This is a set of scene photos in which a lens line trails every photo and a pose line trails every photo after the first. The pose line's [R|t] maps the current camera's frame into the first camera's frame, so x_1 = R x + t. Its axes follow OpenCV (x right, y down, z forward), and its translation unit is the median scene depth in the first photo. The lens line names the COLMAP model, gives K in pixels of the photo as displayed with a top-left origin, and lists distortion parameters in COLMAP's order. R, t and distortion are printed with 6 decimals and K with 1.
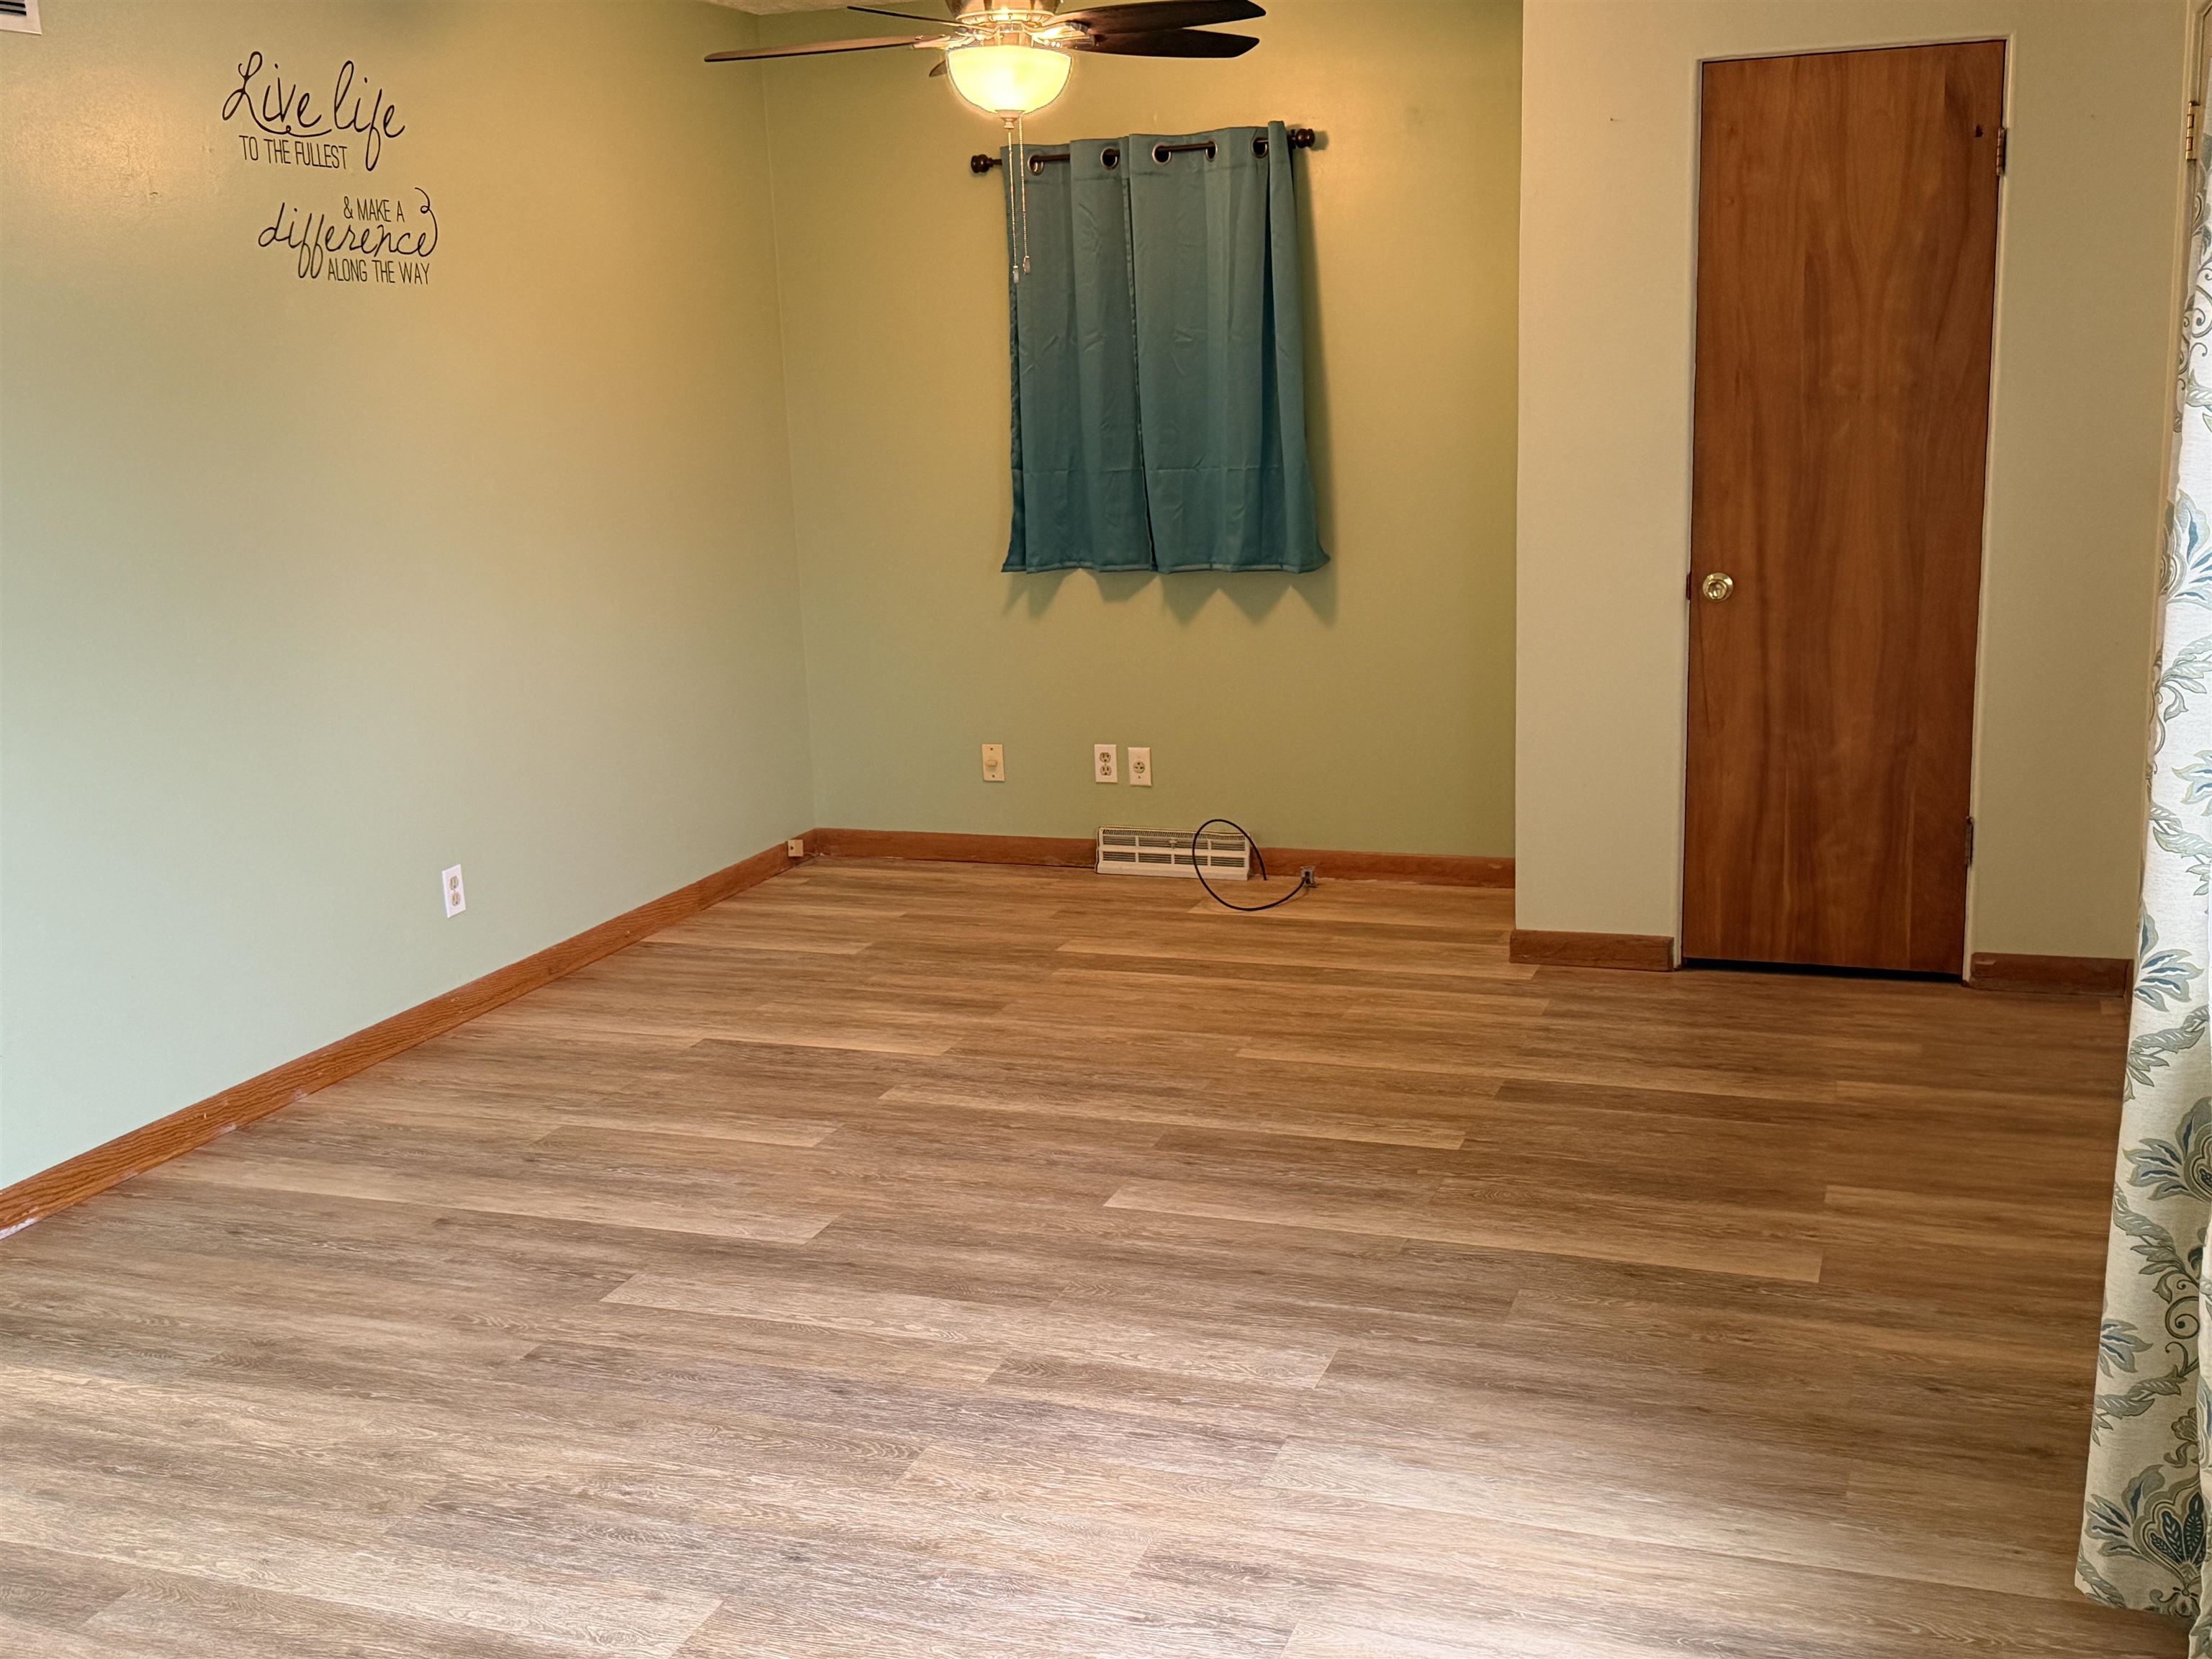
lens RADIAL K [[2319.3, 0, 1094.1], [0, 2319.3, 841.3], [0, 0, 1]] dist [0.191355, -0.421192]
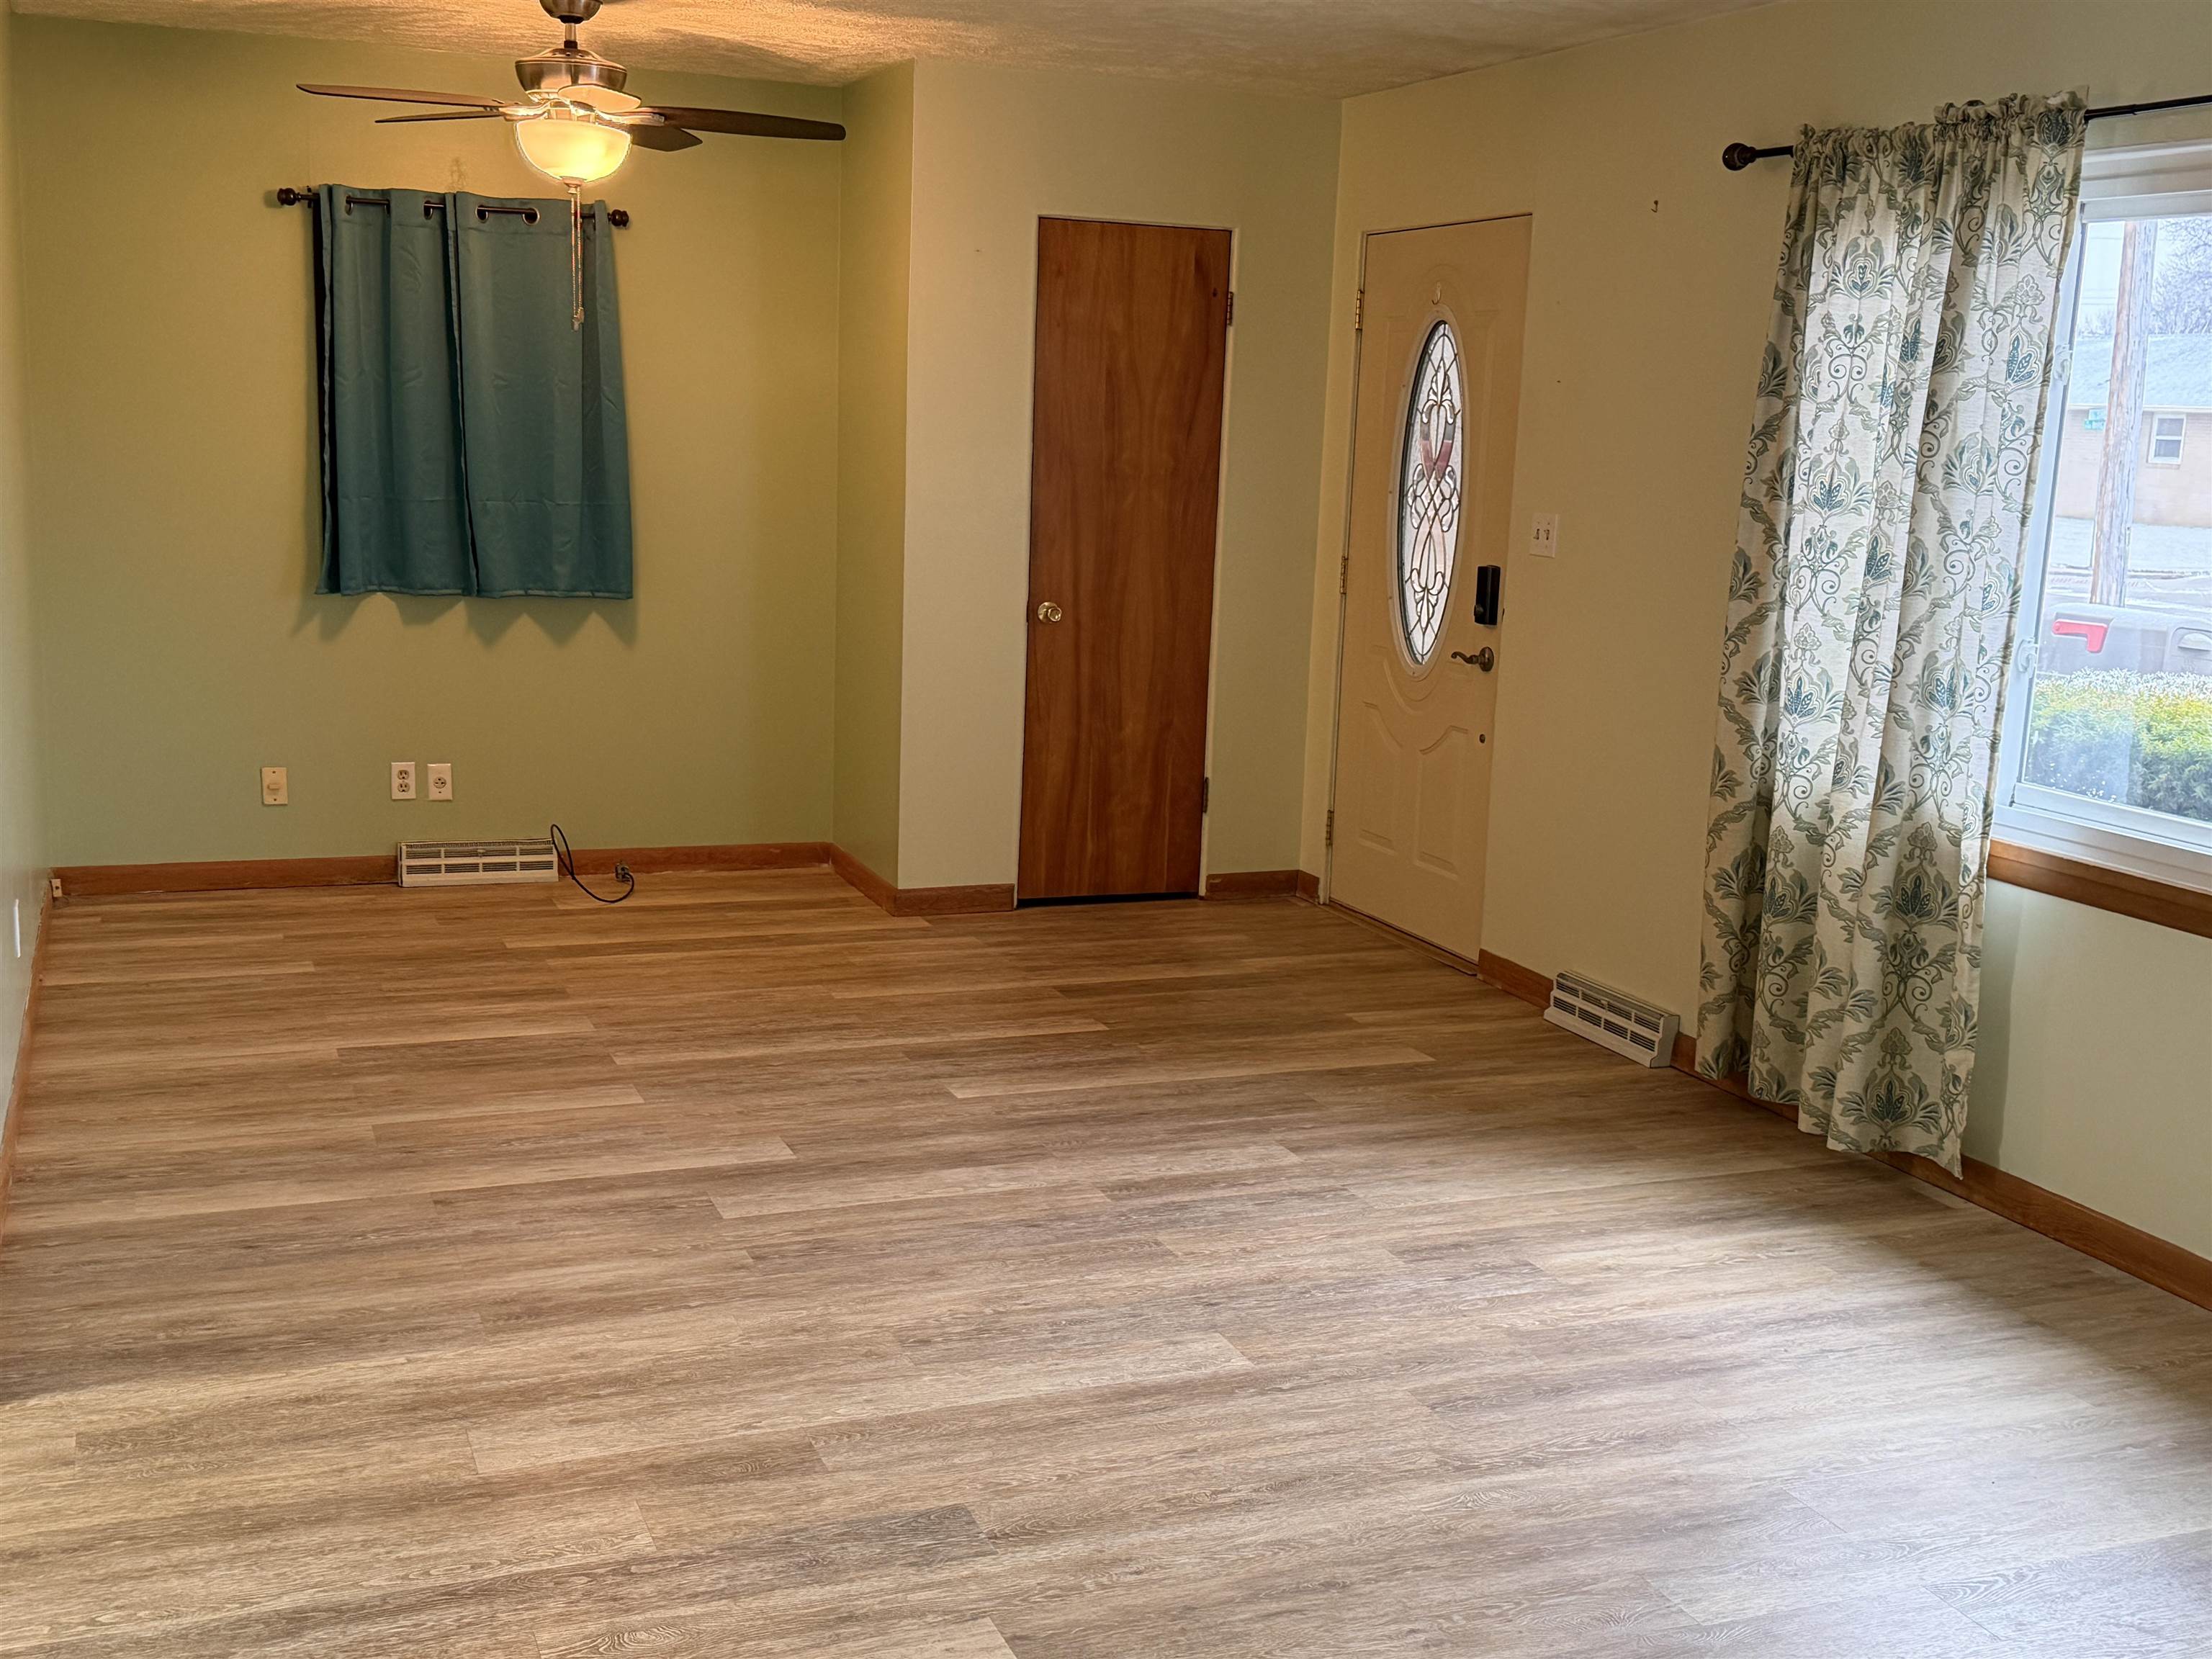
lens RADIAL K [[2319.3, 0, 1094.1], [0, 2319.3, 841.3], [0, 0, 1]] dist [0.191355, -0.421192]
pose [[0.735159, -0.059787, 0.675253, -0.761438], [0.077382, 0.996993, 0.004028, 0.020771], [-0.673463, 0.049291, 0.737575, 0.031884]]
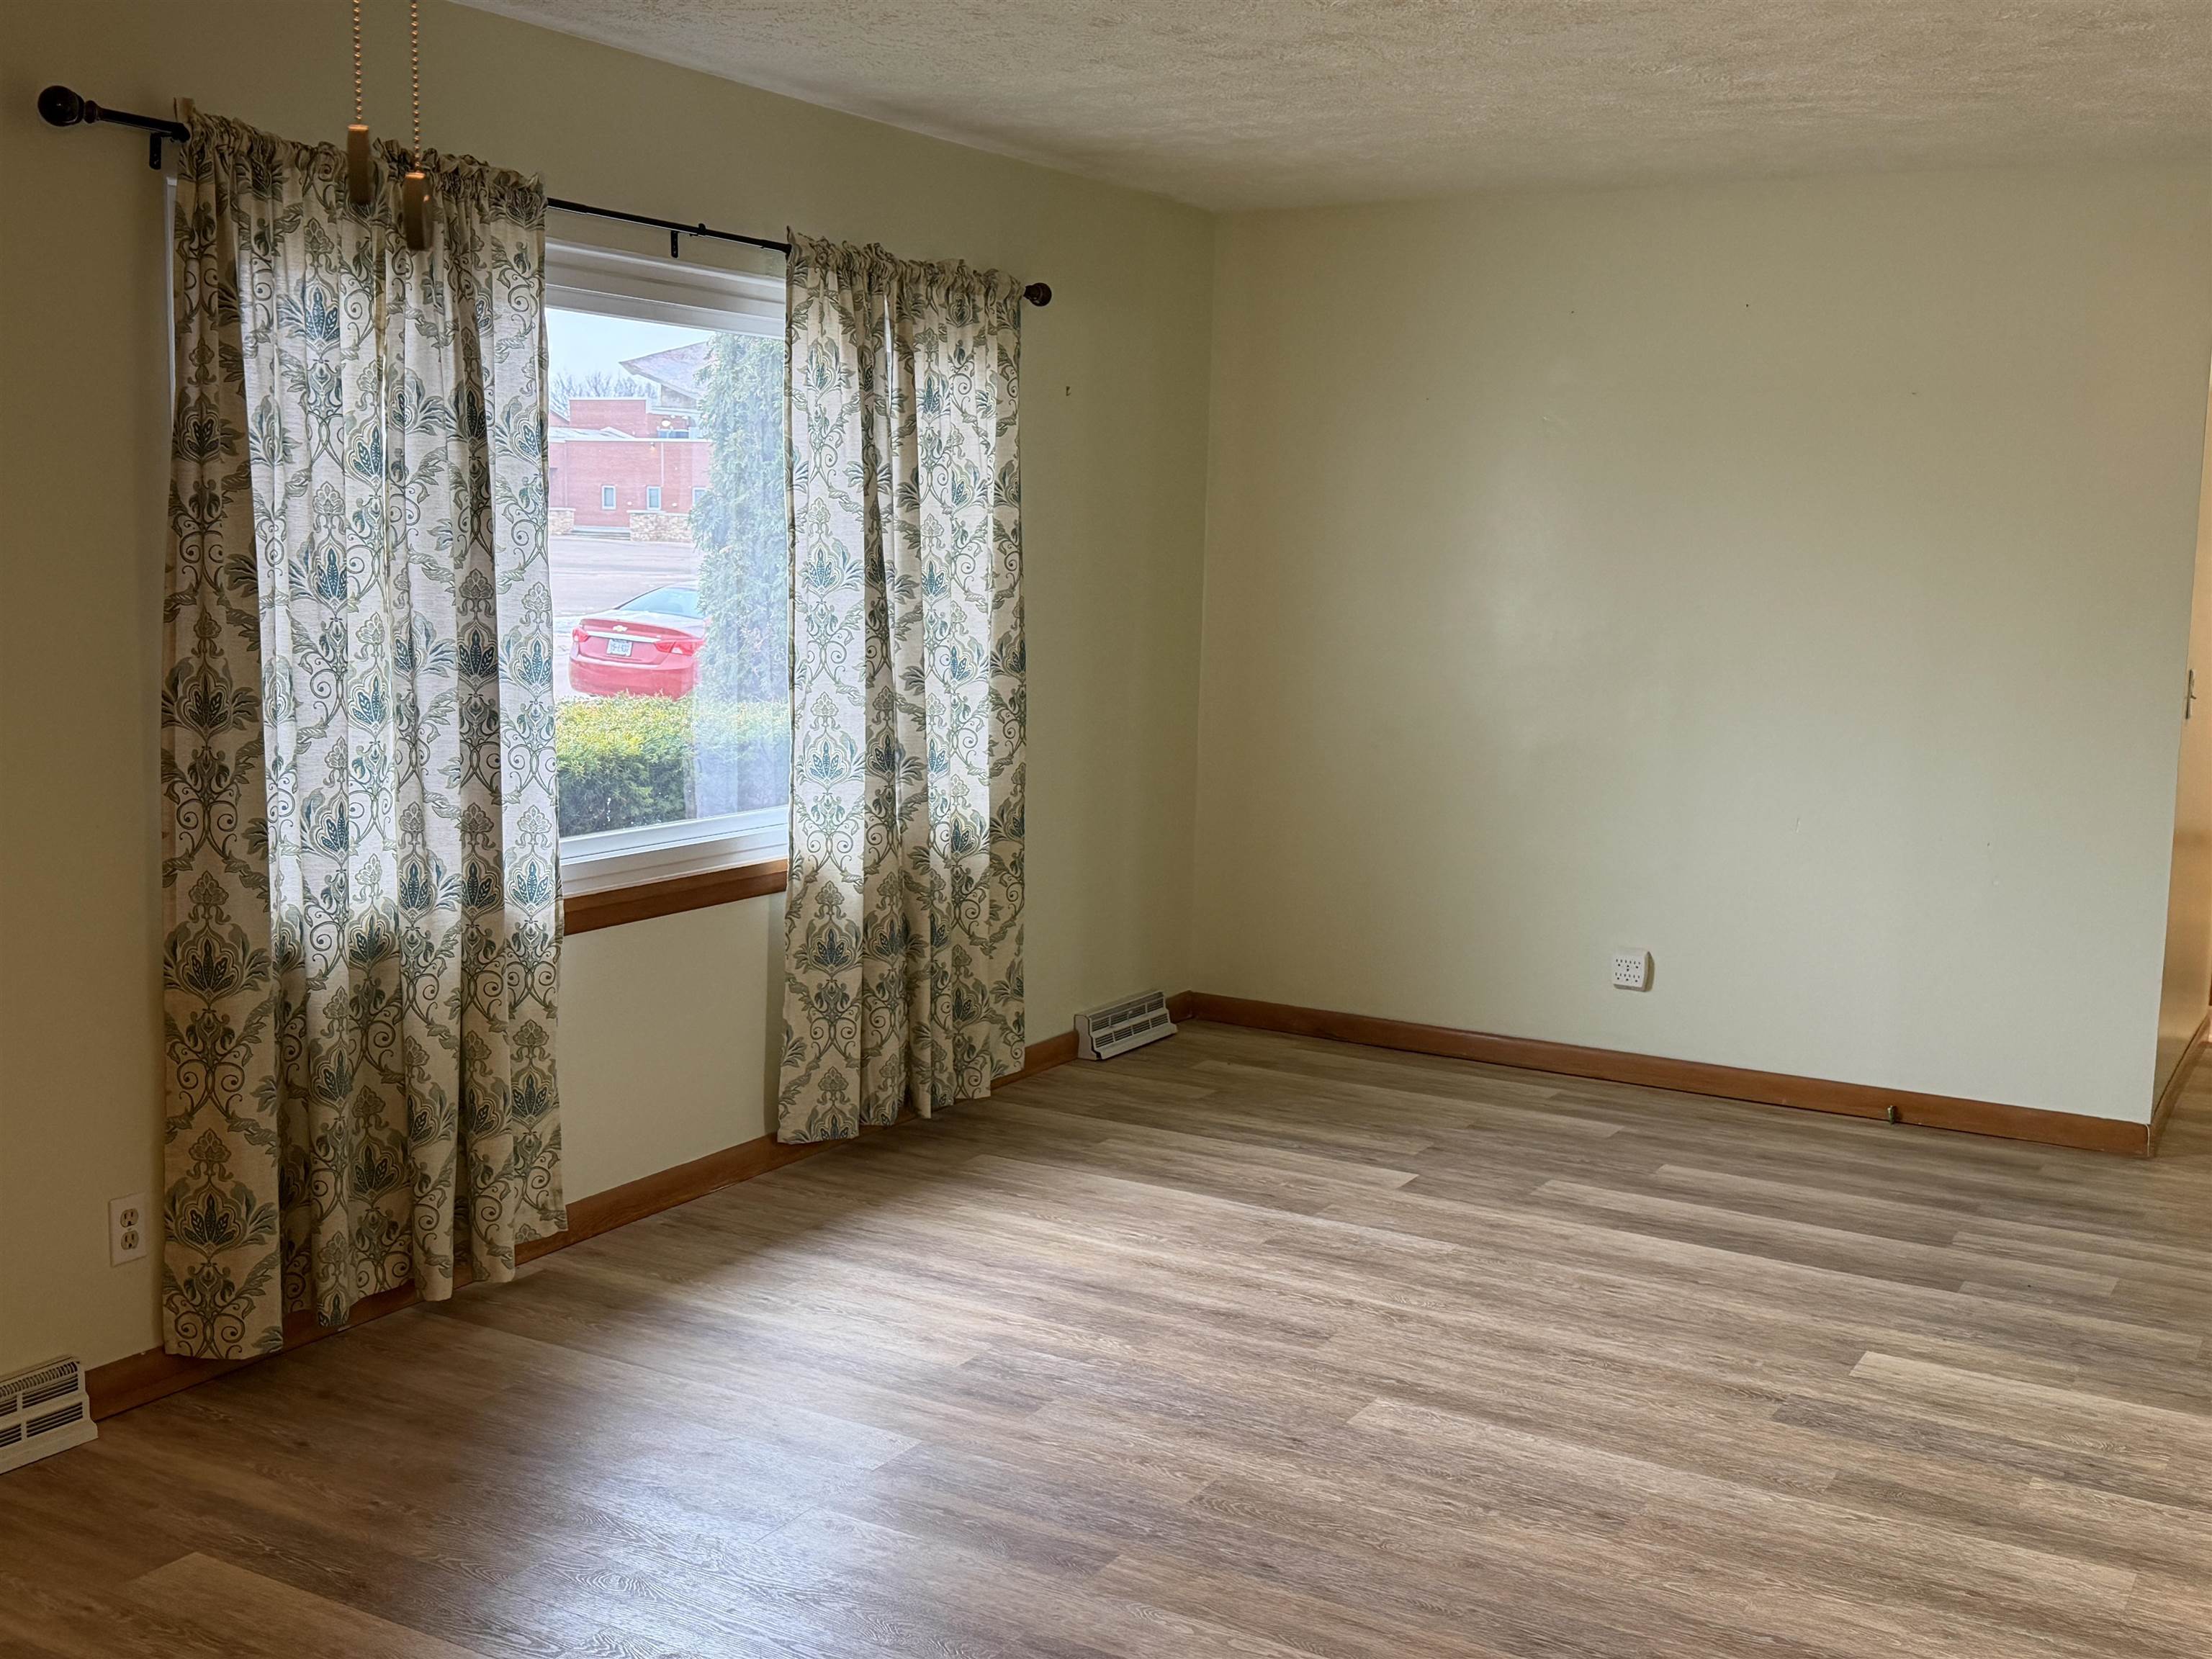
lens RADIAL K [[2278.3, 0, 1106.0], [0, 2278.3, 829.5], [0, 0, 1]] dist [0.185592, -0.411271]
pose [[-0.986269, -0.005048, 0.165069, -0.166191], [0.049513, 0.944512, 0.324723, -0.312261], [-0.157549, 0.328438, -0.931293, 1.500117]]
